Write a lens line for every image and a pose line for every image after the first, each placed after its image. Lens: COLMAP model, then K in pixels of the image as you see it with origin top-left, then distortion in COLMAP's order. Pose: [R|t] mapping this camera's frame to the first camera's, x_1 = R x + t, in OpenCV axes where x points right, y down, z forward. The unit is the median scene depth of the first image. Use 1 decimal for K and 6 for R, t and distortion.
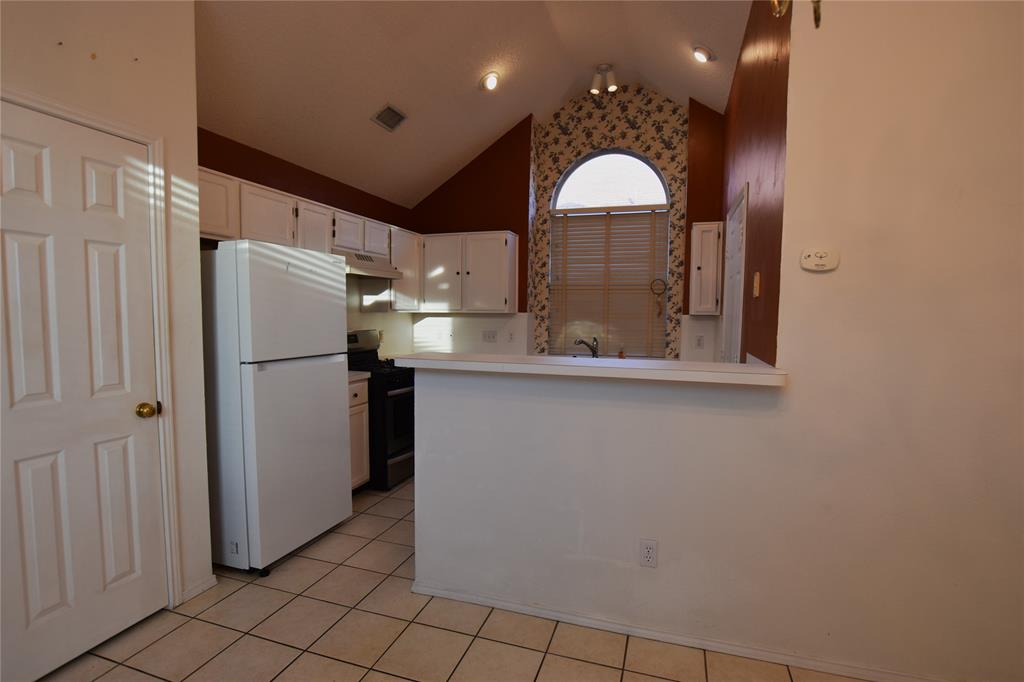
lens RADIAL K [[486.1, 0, 518.0], [0, 486.1, 345.1], [0, 0, 1]] dist [-0.026822, 0.001580]
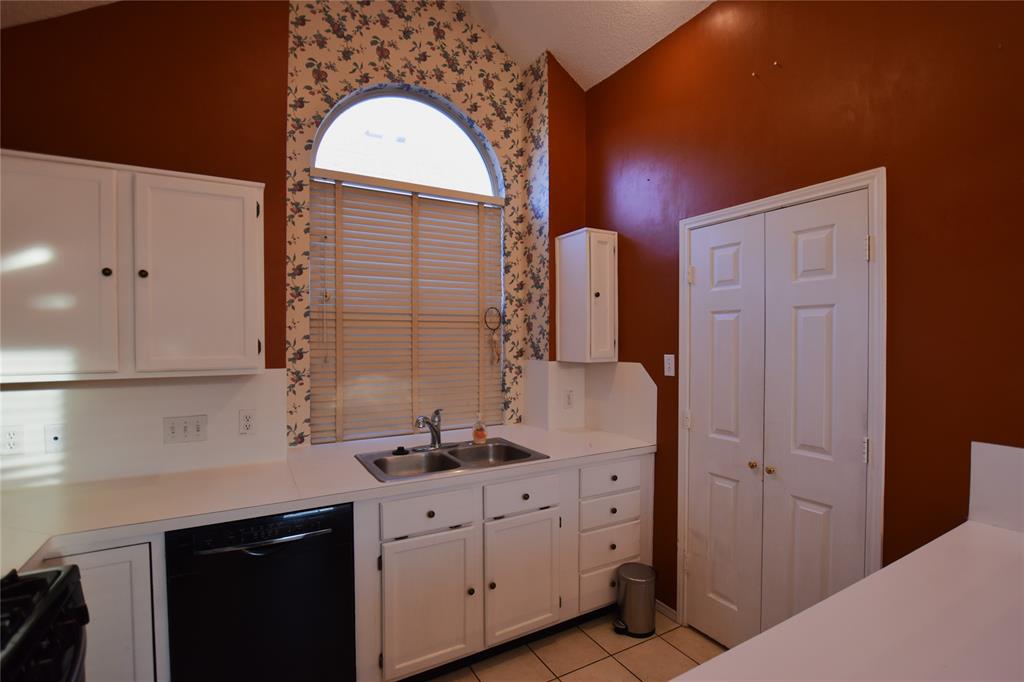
lens RADIAL K [[486.1, 0, 519.5], [0, 486.1, 346.5], [0, 0, 1]] dist [-0.026822, 0.001580]
pose [[0.672525, -0.021841, 0.739752, -0.177194], [0.058911, 0.997972, -0.024093, -0.063959], [-0.737726, 0.059783, 0.672448, 0.524877]]
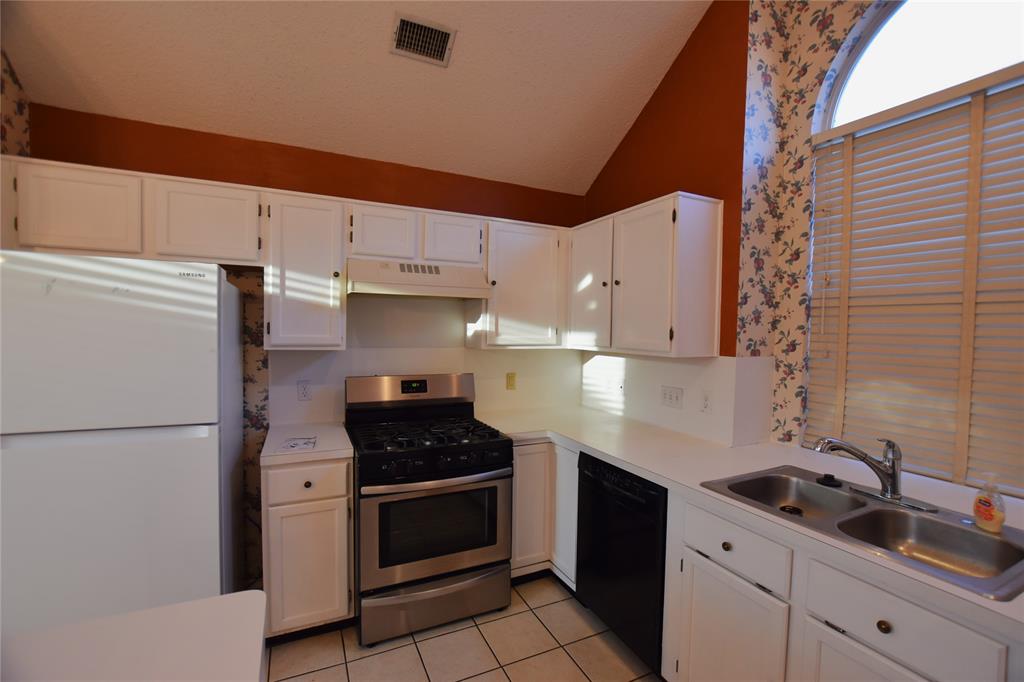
lens RADIAL K [[450.8, 0, 523.3], [0, 450.8, 345.1], [0, 0, 1]] dist [-0.029612, 0.003667]
pose [[0.700577, 0.030070, -0.712943, 0.189604], [-0.059818, 0.998070, -0.016684, -0.059217], [0.711066, 0.054335, 0.701023, 0.547295]]
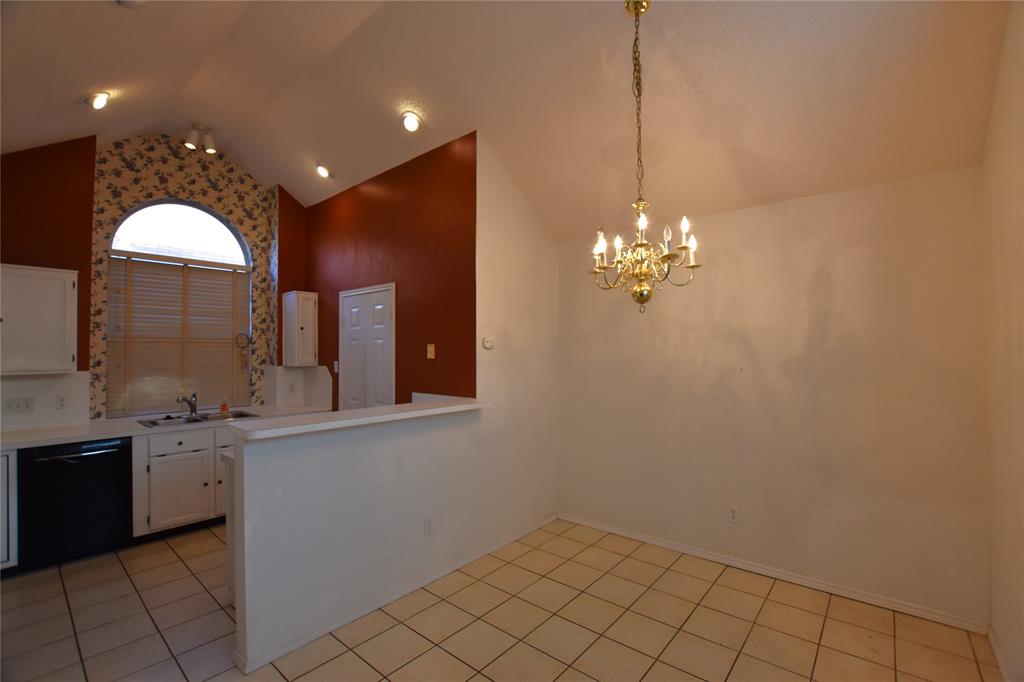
lens RADIAL K [[450.8, 0, 516.9], [0, 450.8, 344.9], [0, 0, 1]] dist [-0.029612, 0.003667]
pose [[0.384603, 0.000577, 0.923082, -0.391521], [0.071063, 0.997014, -0.030232, -0.037193], [-0.920342, 0.077225, 0.383414, 0.055083]]
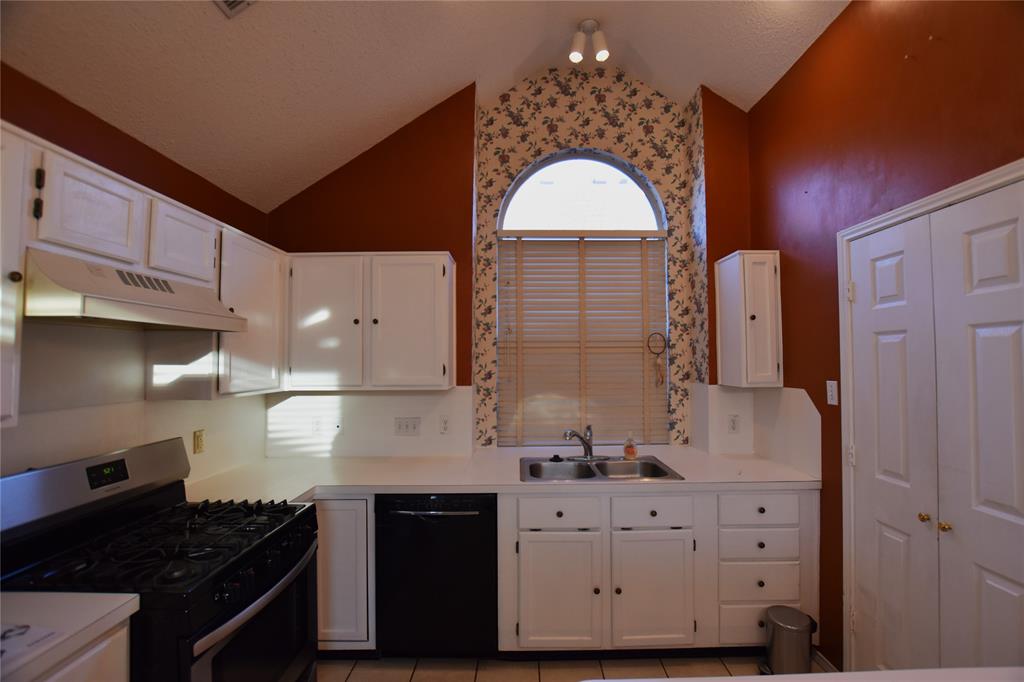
lens RADIAL K [[450.8, 0, 519.0], [0, 450.8, 344.9], [0, 0, 1]] dist [-0.029612, 0.003667]
pose [[0.951817, -0.003782, 0.306644, -0.101495], [0.034815, 0.994792, -0.095797, -0.062235], [-0.304684, 0.101857, 0.946991, 0.437756]]
